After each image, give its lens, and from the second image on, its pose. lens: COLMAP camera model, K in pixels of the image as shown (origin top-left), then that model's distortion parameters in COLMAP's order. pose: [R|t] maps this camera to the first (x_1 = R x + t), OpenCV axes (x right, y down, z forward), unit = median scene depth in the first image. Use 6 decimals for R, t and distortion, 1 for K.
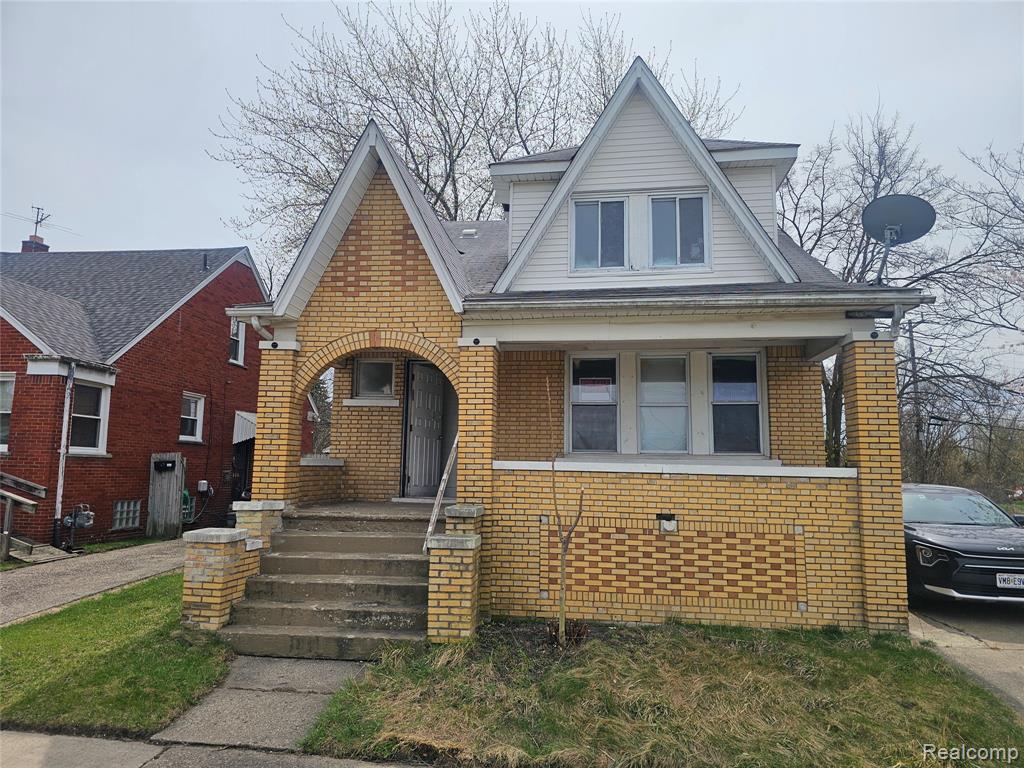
lens RADIAL K [[685.9, 0, 512.8], [0, 685.9, 380.4], [0, 0, 1]] dist [0.029761, -0.019386]
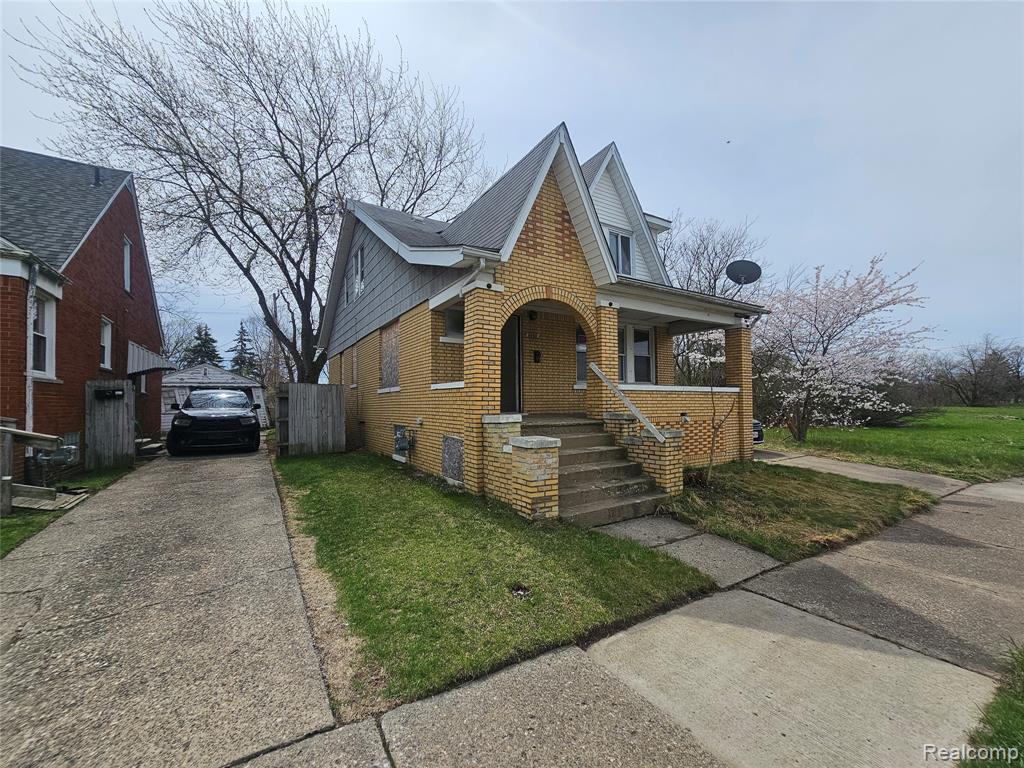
lens RADIAL K [[415.4, 0, 509.6], [0, 415.4, 391.2], [0, 0, 1]] dist [-0.002317, 0.000139]
pose [[0.775452, -0.003809, 0.631396, -0.794433], [-0.064495, 0.994274, 0.085208, 0.068127], [-0.628105, -0.106797, 0.770765, 0.418005]]
